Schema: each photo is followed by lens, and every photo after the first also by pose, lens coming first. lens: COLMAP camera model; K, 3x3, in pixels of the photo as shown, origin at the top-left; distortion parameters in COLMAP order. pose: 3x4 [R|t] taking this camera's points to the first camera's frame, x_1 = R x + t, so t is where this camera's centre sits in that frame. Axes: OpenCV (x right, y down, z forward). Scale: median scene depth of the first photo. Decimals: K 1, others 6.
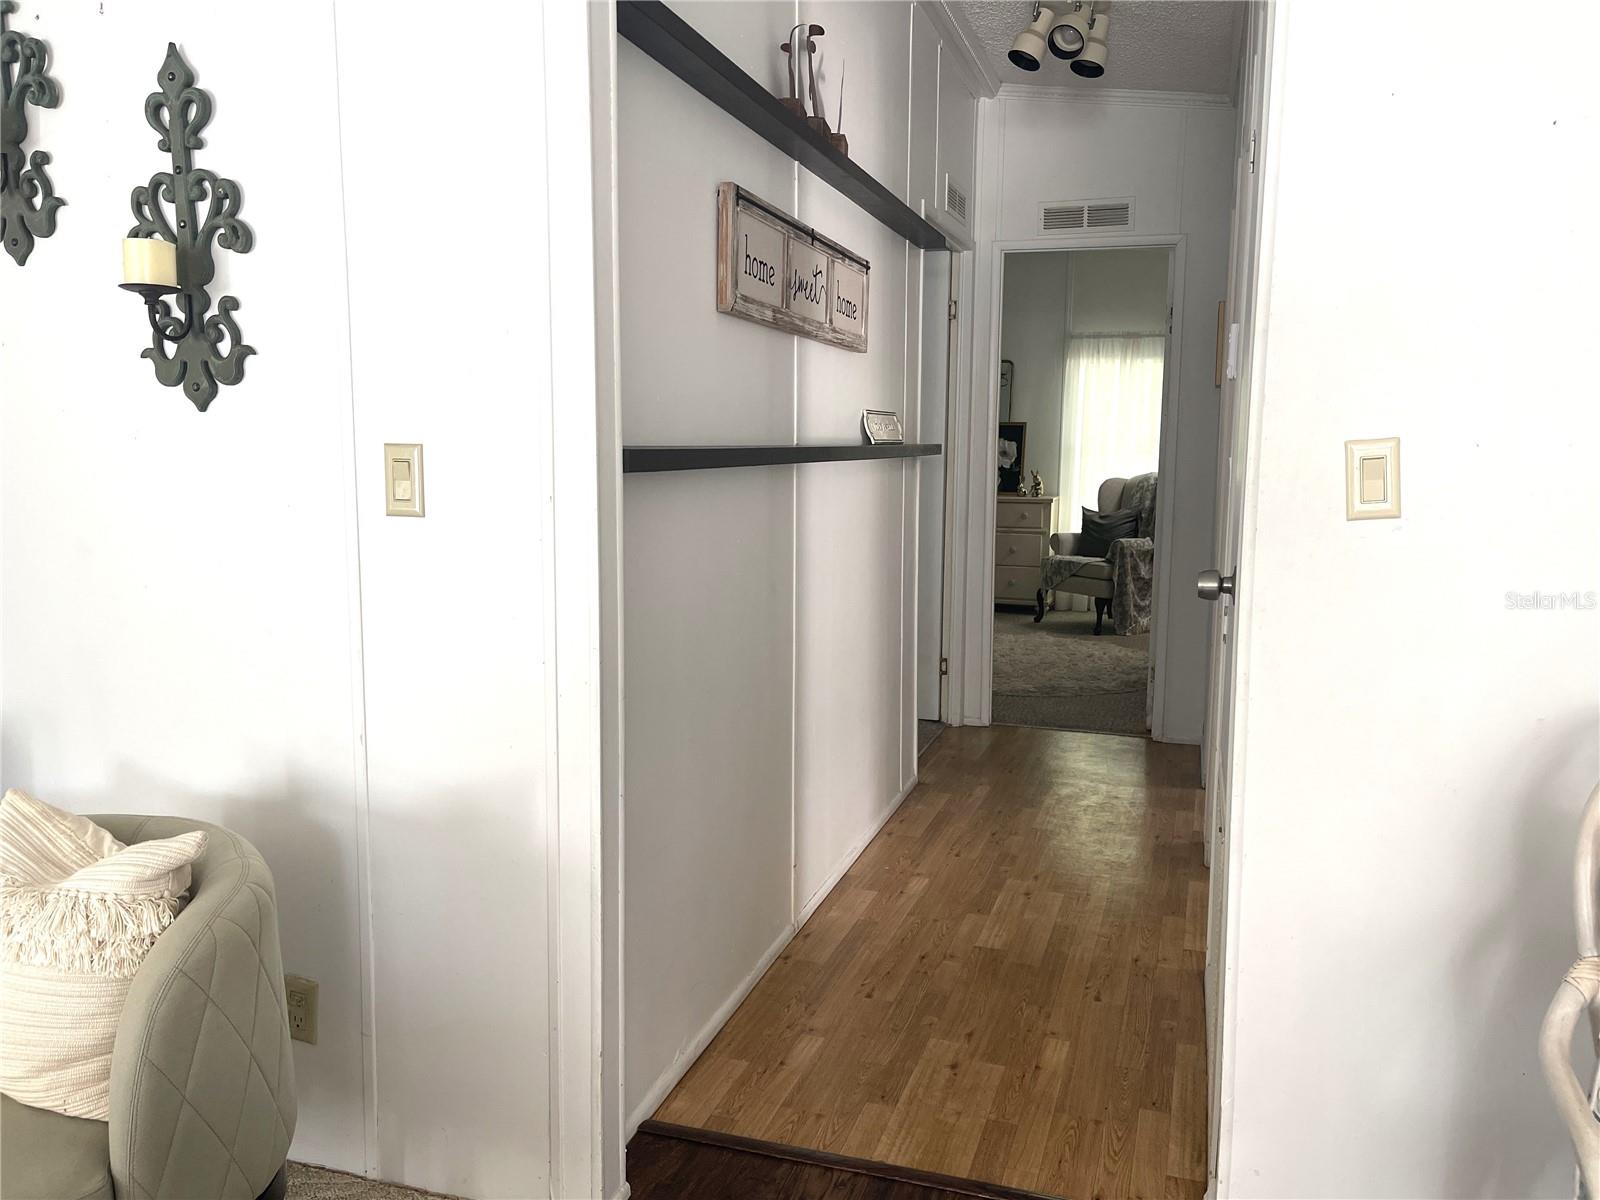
lens RADIAL K [[1203.9, 0, 796.4], [0, 1203.9, 601.7], [0, 0, 1]] dist [0.075806, -0.101158]
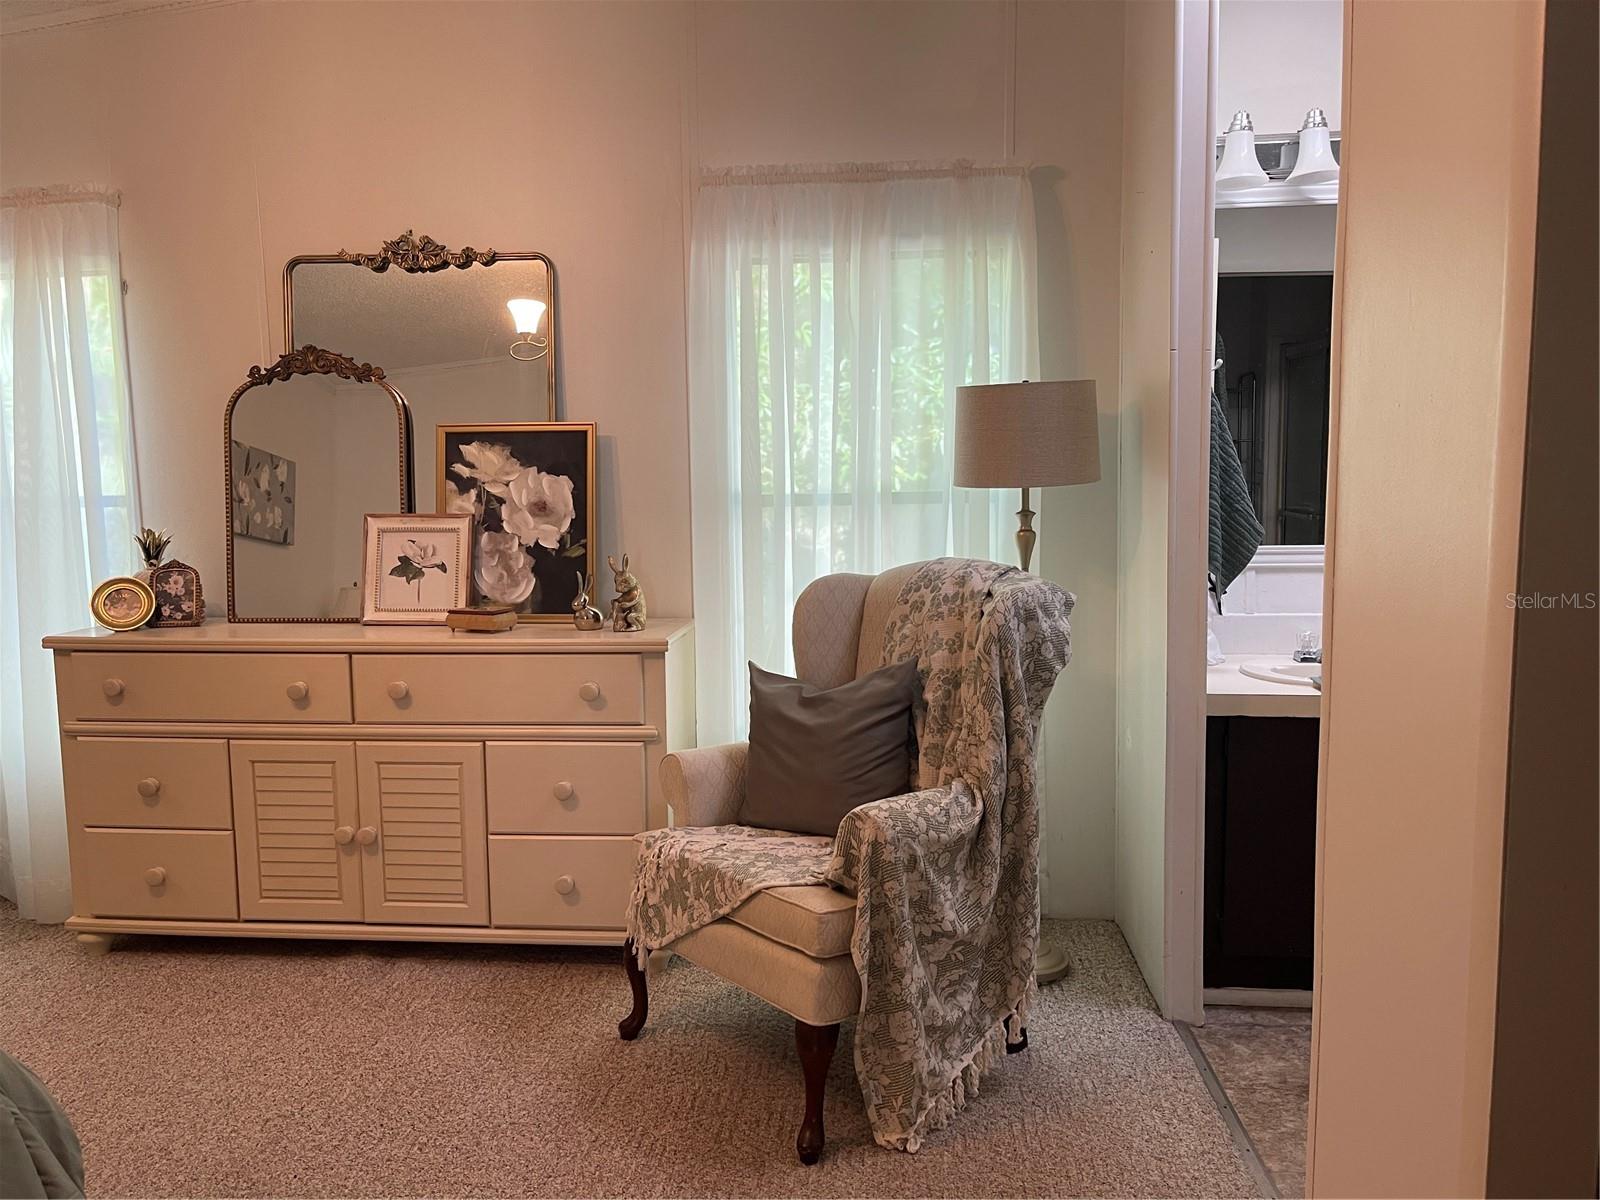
lens RADIAL K [[1203.9, 0, 791.9], [0, 1203.9, 605.2], [0, 0, 1]] dist [0.075806, -0.101158]
pose [[0.975089, -0.041783, 0.217842, 0.177104], [0.047863, 0.998596, -0.022706, -0.087874], [-0.216587, 0.032567, 0.975720, 0.676316]]
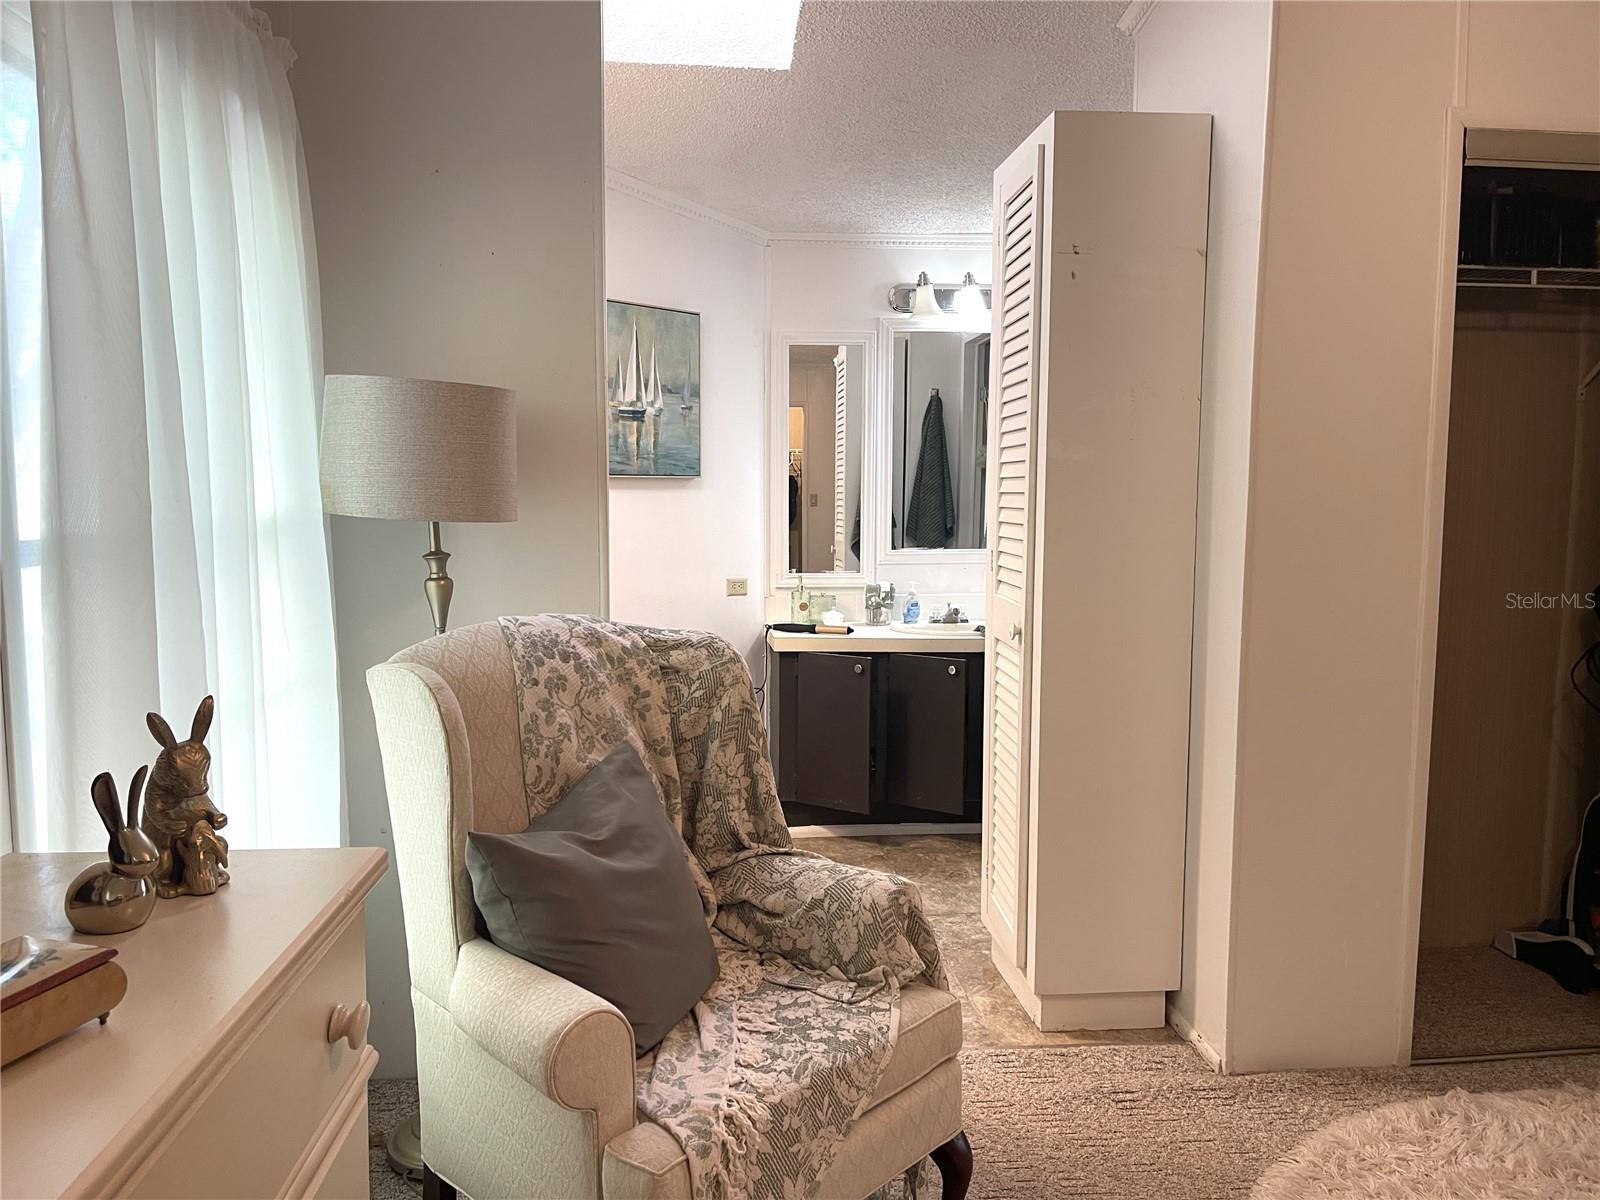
lens RADIAL K [[1203.9, 0, 798.8], [0, 1203.9, 602.6], [0, 0, 1]] dist [0.075806, -0.101158]
pose [[-0.388752, -0.087834, 0.917146, 0.041920], [0.117438, 0.982602, 0.143881, -0.138956], [-0.913827, 0.163642, -0.371673, 1.035902]]
